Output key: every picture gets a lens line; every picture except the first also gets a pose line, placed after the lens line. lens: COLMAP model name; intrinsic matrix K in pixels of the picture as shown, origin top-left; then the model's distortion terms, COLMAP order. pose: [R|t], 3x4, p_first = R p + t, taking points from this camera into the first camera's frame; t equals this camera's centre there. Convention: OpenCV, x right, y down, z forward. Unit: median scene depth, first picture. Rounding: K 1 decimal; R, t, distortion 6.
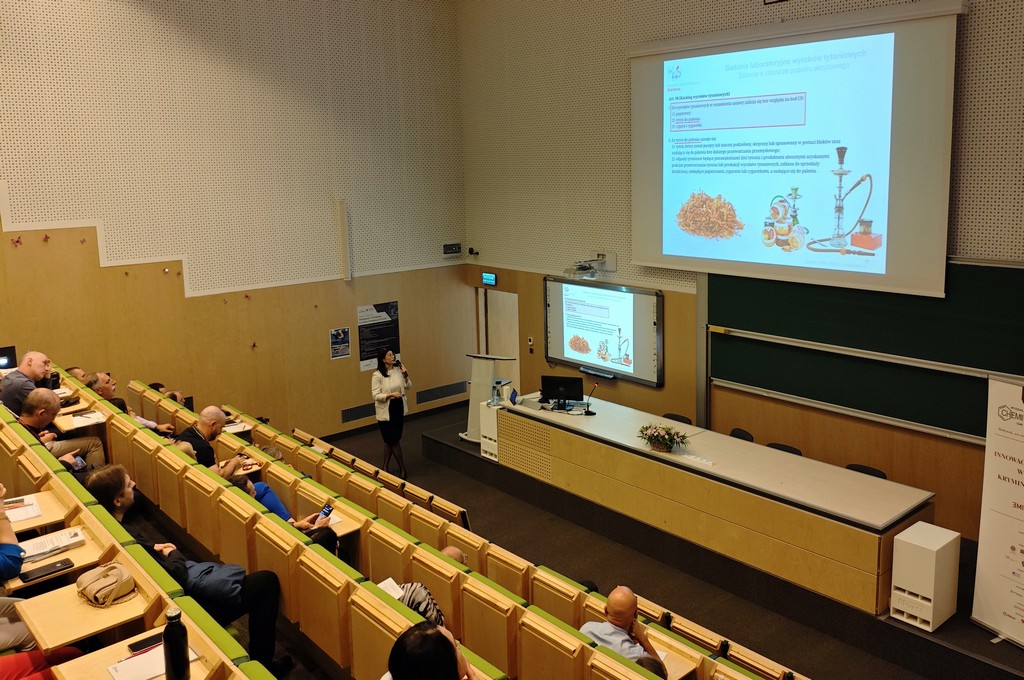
lens RADIAL K [[785.7, 0, 512.0], [0, 785.7, 340.0], [0, 0, 1]] dist [0.049666, -0.094966]
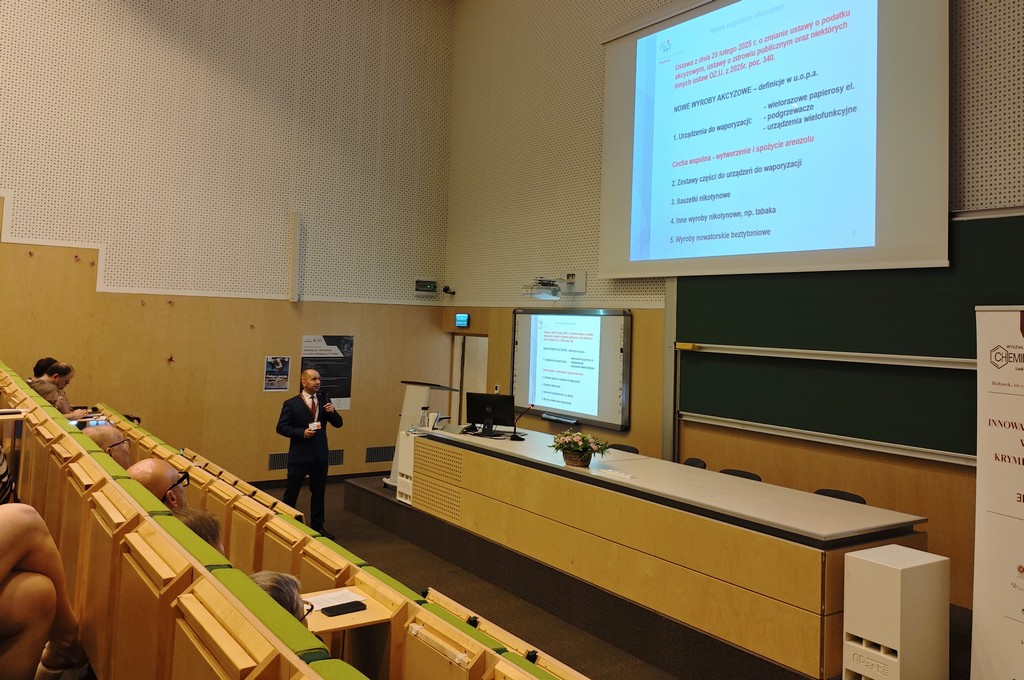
lens RADIAL K [[833.5, 0, 511.6], [0, 833.5, 320.1], [0, 0, 1]] dist [-0.002096, -0.006936]
pose [[0.992082, 0.066085, -0.106799, 0.159984], [-0.086843, 0.975272, -0.203232, 0.134667], [0.090727, 0.210897, 0.973289, 0.149072]]
